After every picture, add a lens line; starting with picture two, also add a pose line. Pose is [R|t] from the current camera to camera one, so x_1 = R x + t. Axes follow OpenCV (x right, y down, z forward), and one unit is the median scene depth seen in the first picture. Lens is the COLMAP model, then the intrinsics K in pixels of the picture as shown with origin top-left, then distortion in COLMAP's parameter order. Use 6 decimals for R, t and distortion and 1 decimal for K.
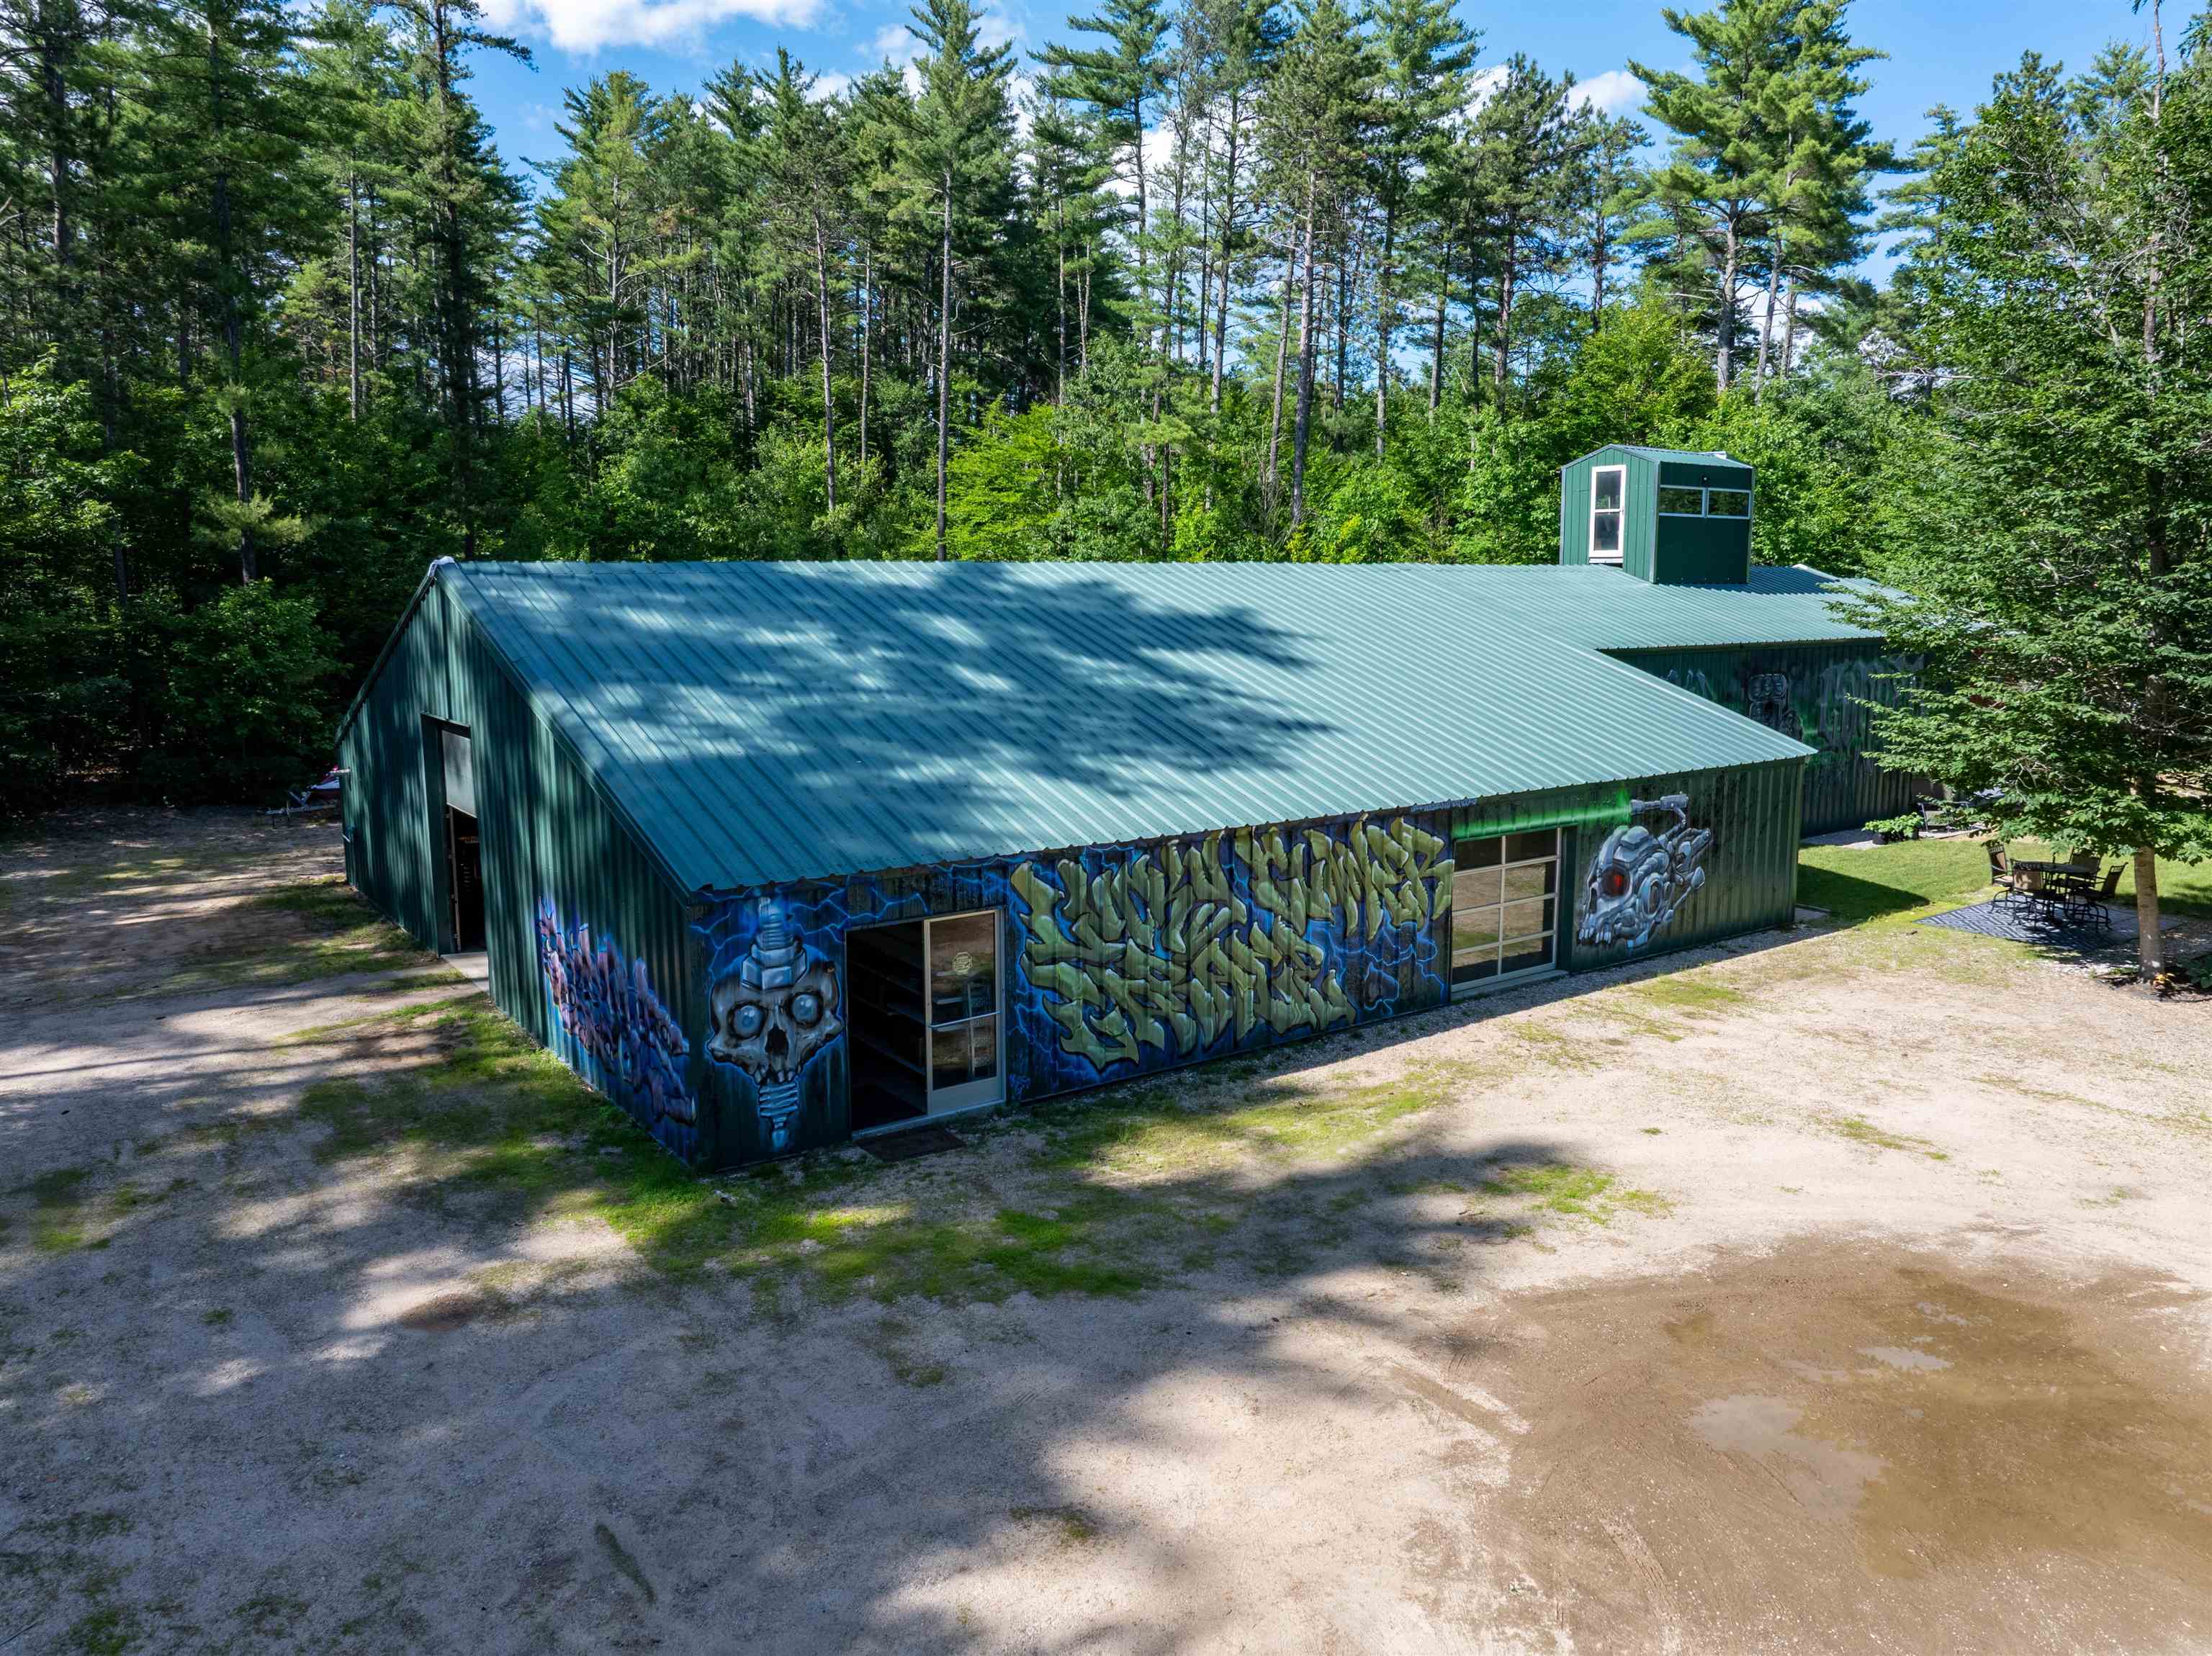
lens RADIAL K [[1569.6, 0, 1114.9], [0, 1569.6, 823.9], [0, 0, 1]] dist [-0.047788, 0.013138]
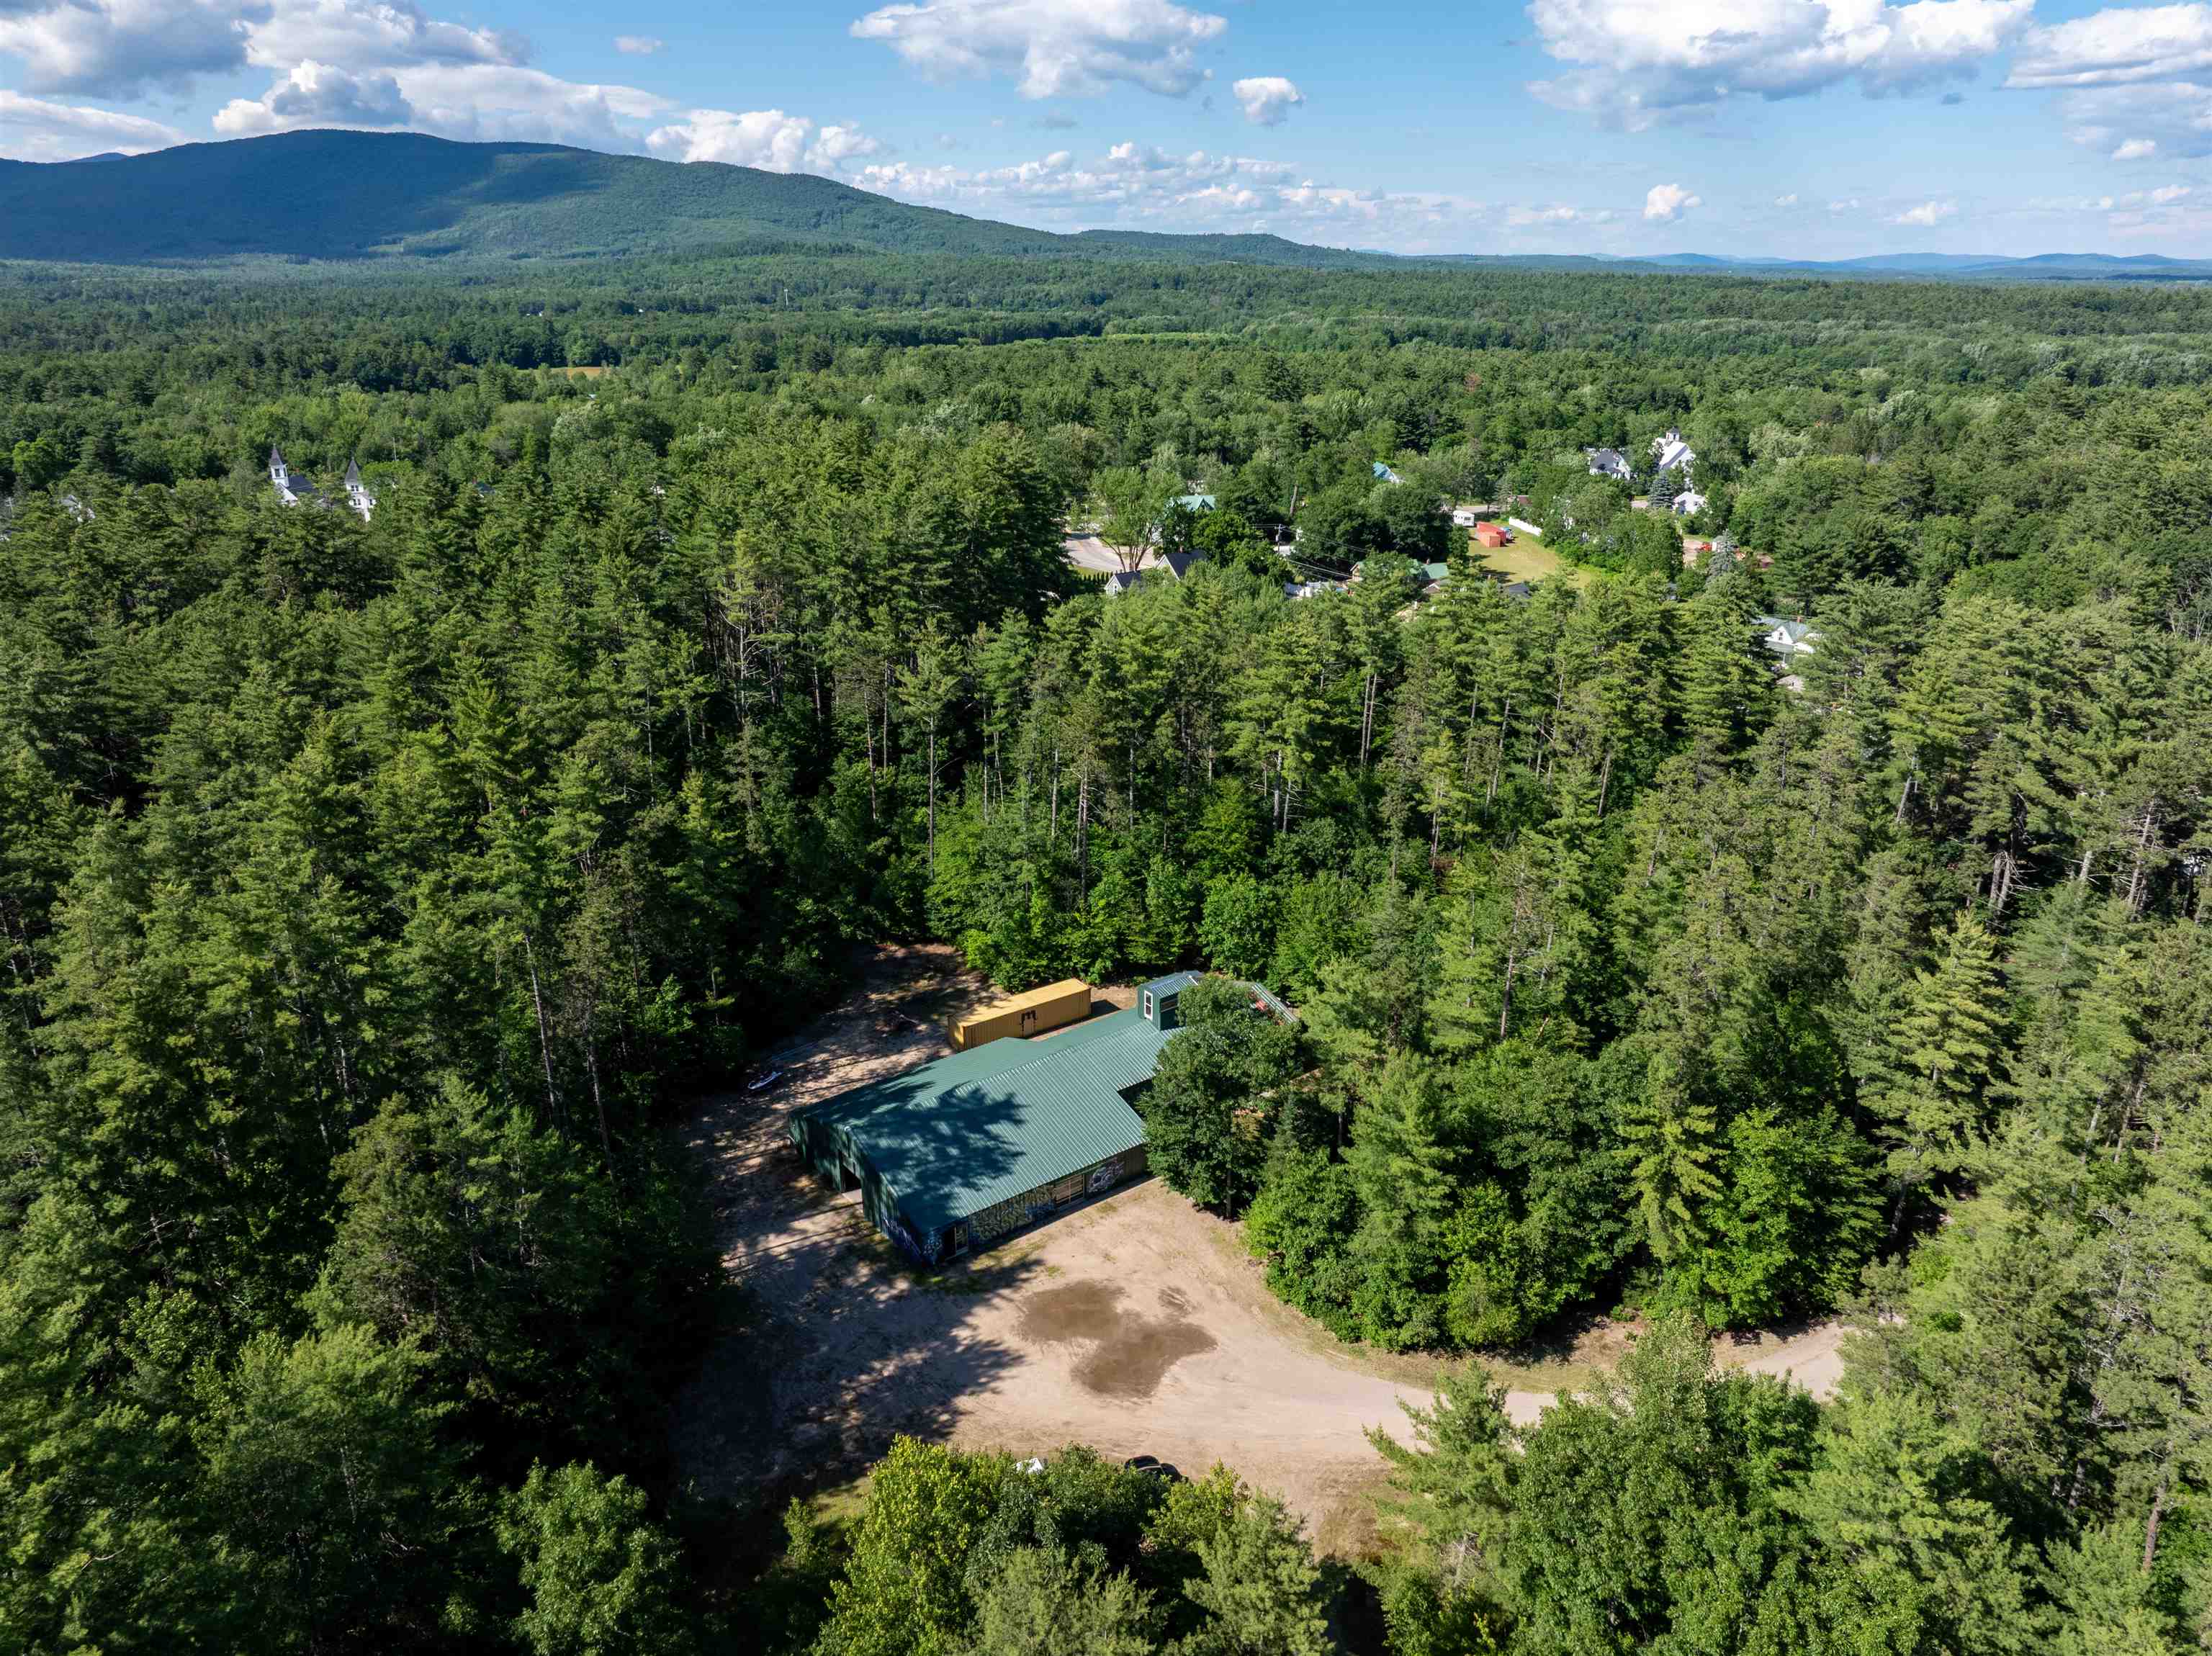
lens RADIAL K [[1569.6, 0, 1110.3], [0, 1569.6, 795.2], [0, 0, 1]] dist [-0.047788, 0.013138]
pose [[0.999531, 0.001319, 0.030602, 0.140696], [-0.006599, 0.984883, 0.173093, -1.092146], [-0.029911, -0.173214, 0.984430, -1.951746]]
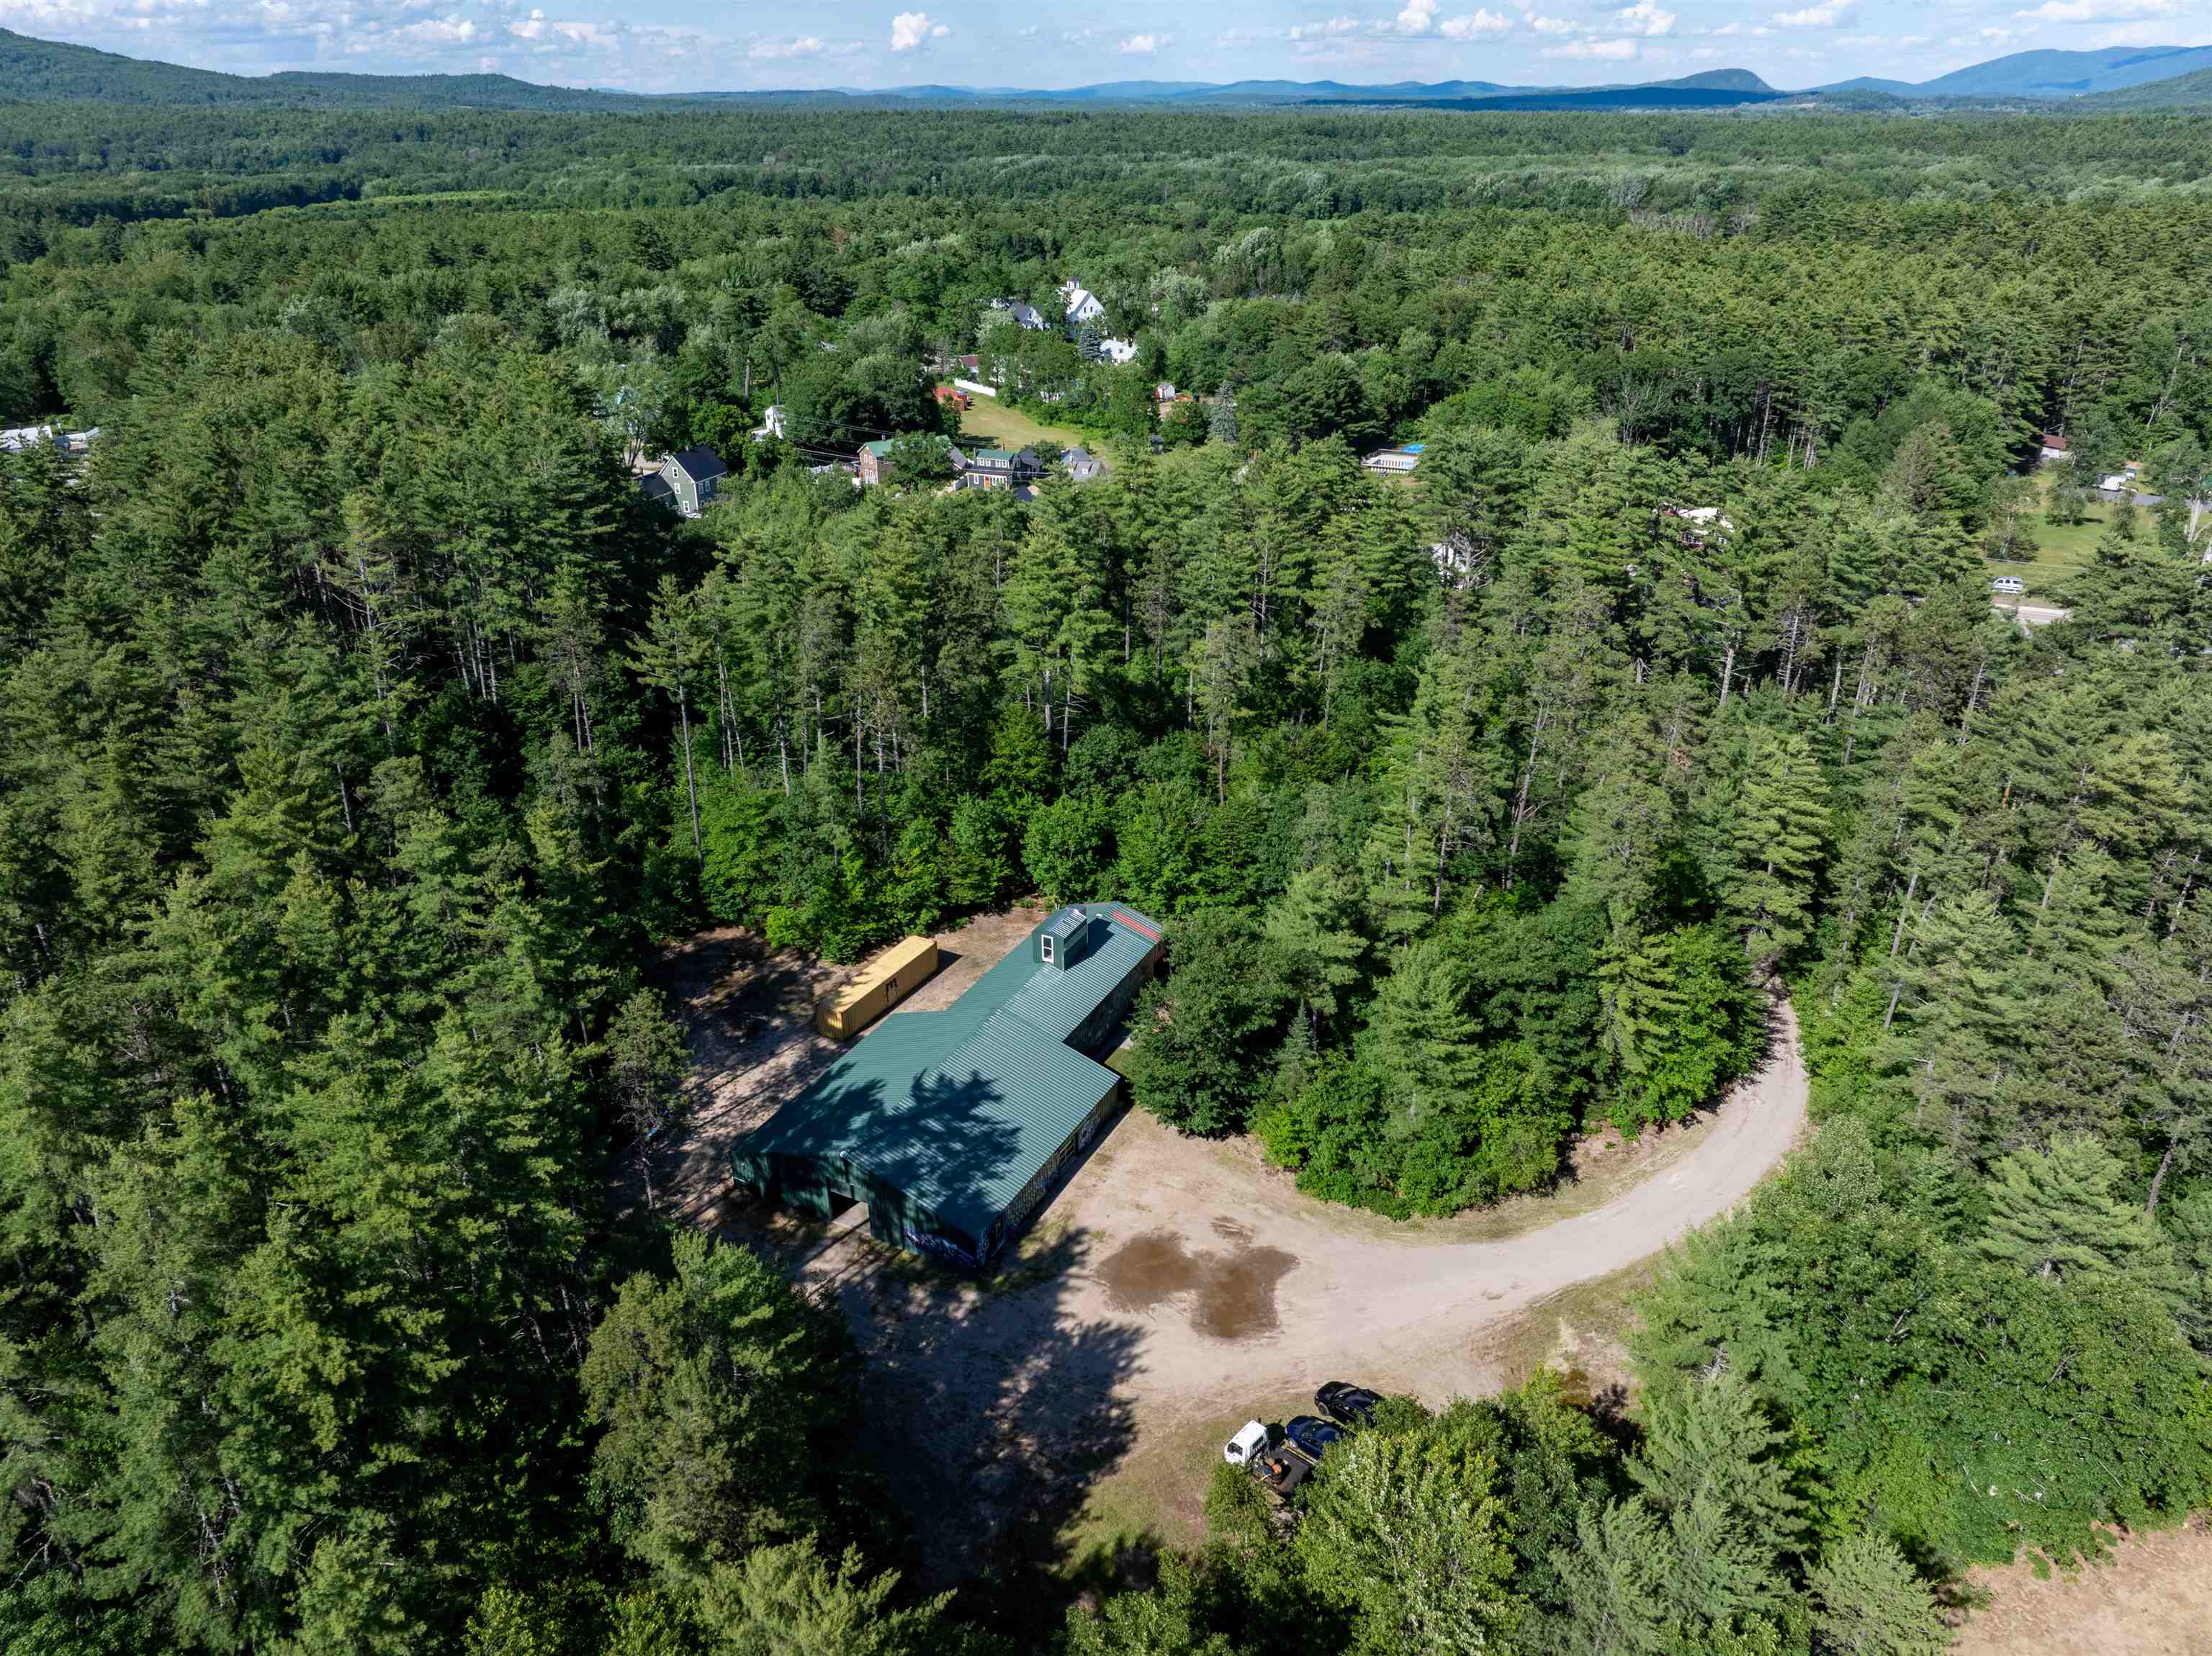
lens RADIAL K [[1569.6, 0, 1105.7], [0, 1569.6, 808.2], [0, 0, 1]] dist [-0.047788, 0.013138]
pose [[0.890053, -0.184462, 0.416868, -0.770513], [0.066081, 0.957022, 0.282388, -1.252821], [-0.451041, -0.223793, 0.863990, -1.607112]]
